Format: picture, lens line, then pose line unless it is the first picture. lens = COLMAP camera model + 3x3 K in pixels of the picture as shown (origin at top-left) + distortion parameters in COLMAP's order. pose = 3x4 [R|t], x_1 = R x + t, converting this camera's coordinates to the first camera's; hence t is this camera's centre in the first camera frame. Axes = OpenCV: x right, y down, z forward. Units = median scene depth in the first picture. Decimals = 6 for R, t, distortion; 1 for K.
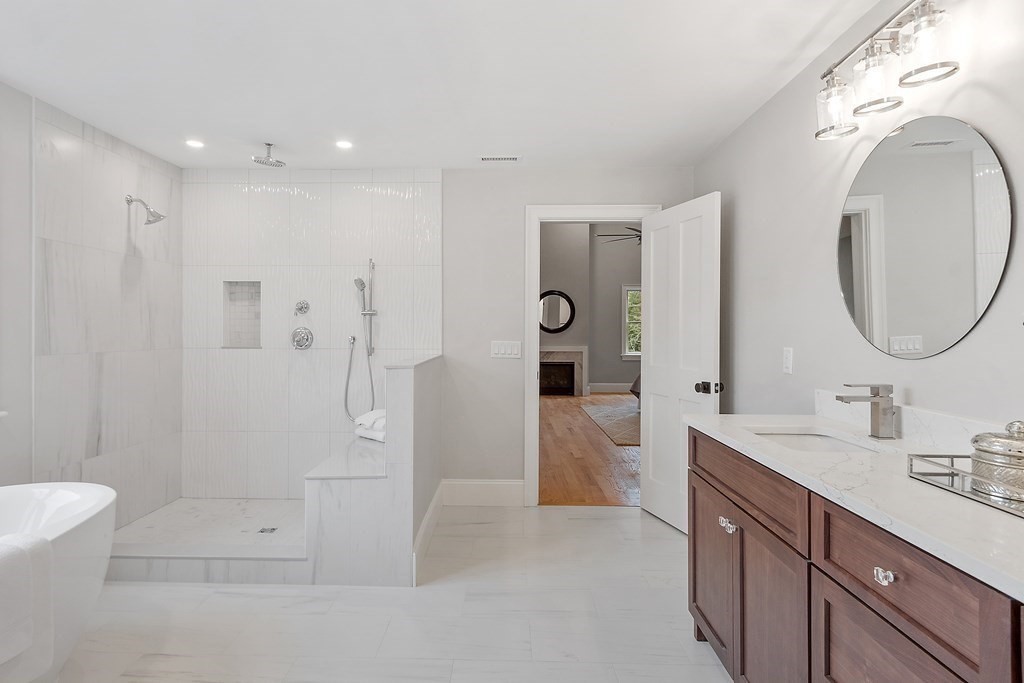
lens RADIAL K [[534.0, 0, 508.3], [0, 534.0, 335.1], [0, 0, 1]] dist [0.012233, -0.001473]
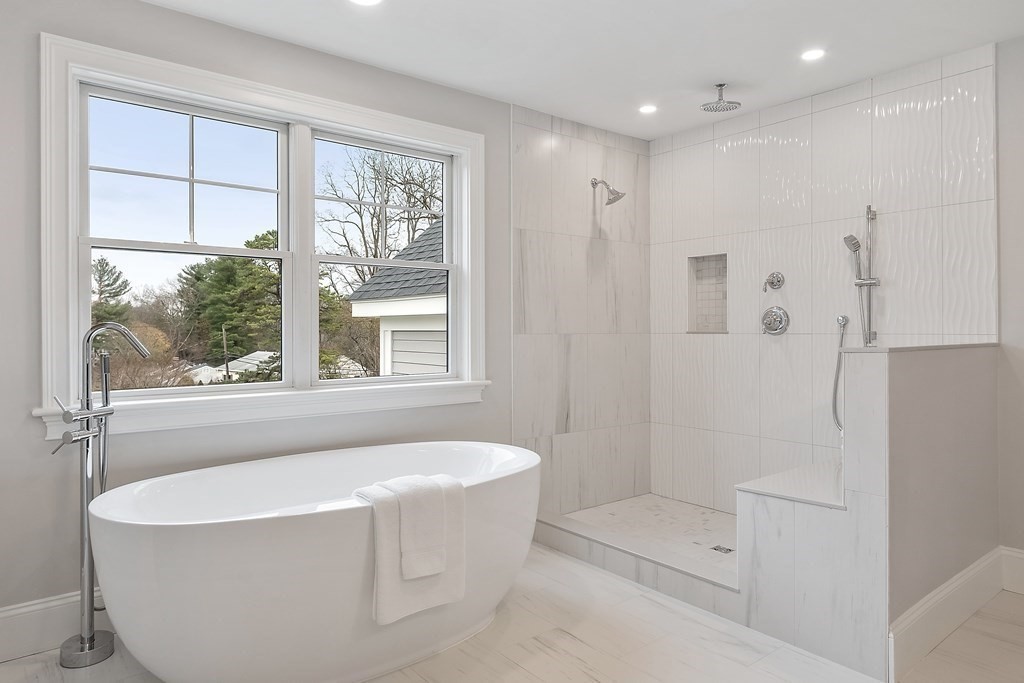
lens RADIAL K [[643.8, 0, 512.1], [0, 643.8, 336.7], [0, 0, 1]] dist [-0.001588, -0.001065]
pose [[0.628989, -0.004440, -0.777402, 0.126089], [0.001083, 0.999988, -0.004835, 0.039676], [0.777414, 0.002199, 0.628986, 0.120220]]
